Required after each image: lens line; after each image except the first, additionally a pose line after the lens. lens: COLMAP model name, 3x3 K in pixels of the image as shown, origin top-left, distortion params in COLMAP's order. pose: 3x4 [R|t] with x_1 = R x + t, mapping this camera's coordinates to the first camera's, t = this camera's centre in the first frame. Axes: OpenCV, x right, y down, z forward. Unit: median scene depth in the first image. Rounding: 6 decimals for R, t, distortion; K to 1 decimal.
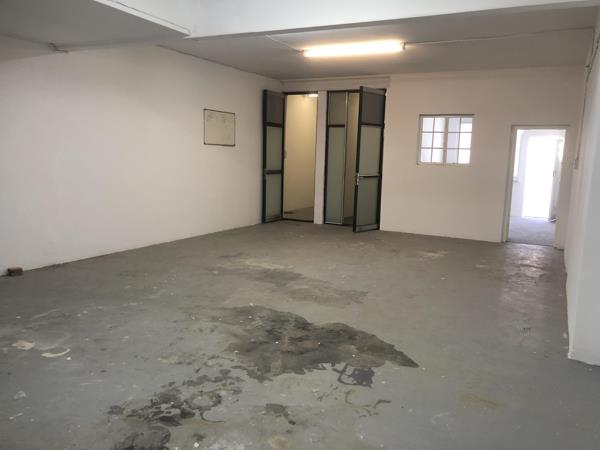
lens RADIAL K [[487.4, 0, 300.0], [0, 487.4, 225.0], [0, 0, 1]] dist [0.053693, -0.070636]
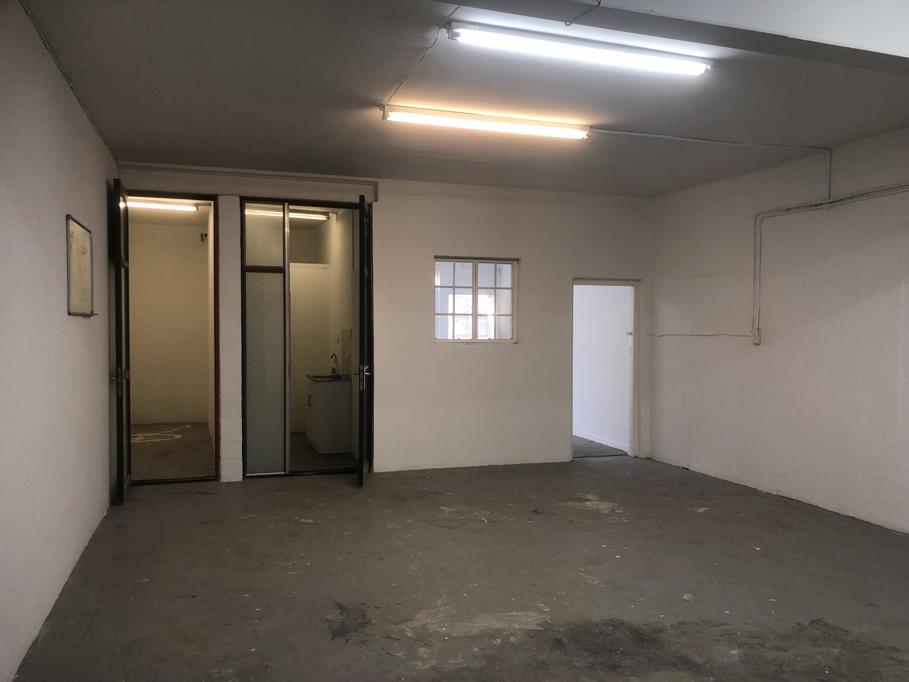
lens RADIAL K [[744.3, 0, 455.9], [0, 744.3, 352.6], [0, 0, 1]] dist [0.064482, -0.074644]
pose [[0.689567, -0.053380, 0.722252, -0.372352], [0.119898, 0.991933, -0.041161, -0.079912], [-0.714228, 0.114980, 0.690404, 0.419678]]
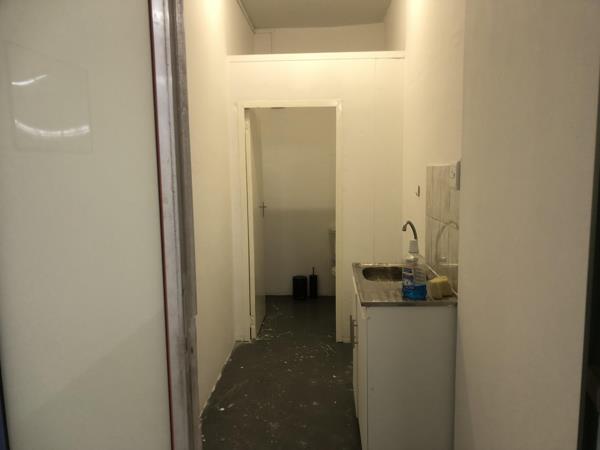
lens RADIAL K [[487.4, 0, 300.0], [0, 487.4, 225.0], [0, 0, 1]] dist [0.053693, -0.070636]
pose [[0.906750, -0.093216, 0.411236, 0.079275], [0.102649, 0.994717, -0.000858, -0.146994], [-0.408983, 0.042991, 0.911529, 1.016063]]
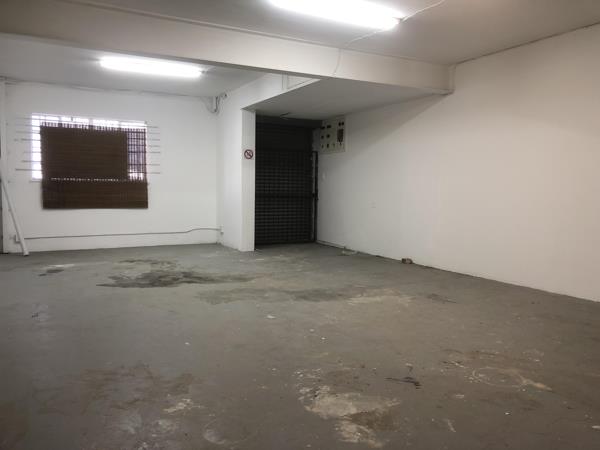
lens RADIAL K [[487.4, 0, 300.0], [0, 487.4, 225.0], [0, 0, 1]] dist [0.053693, -0.070636]
pose [[-0.560227, 0.026577, -0.827912, 0.482237], [-0.147722, 0.980258, 0.131427, -0.093691], [0.815060, 0.195930, -0.545241, 0.953297]]
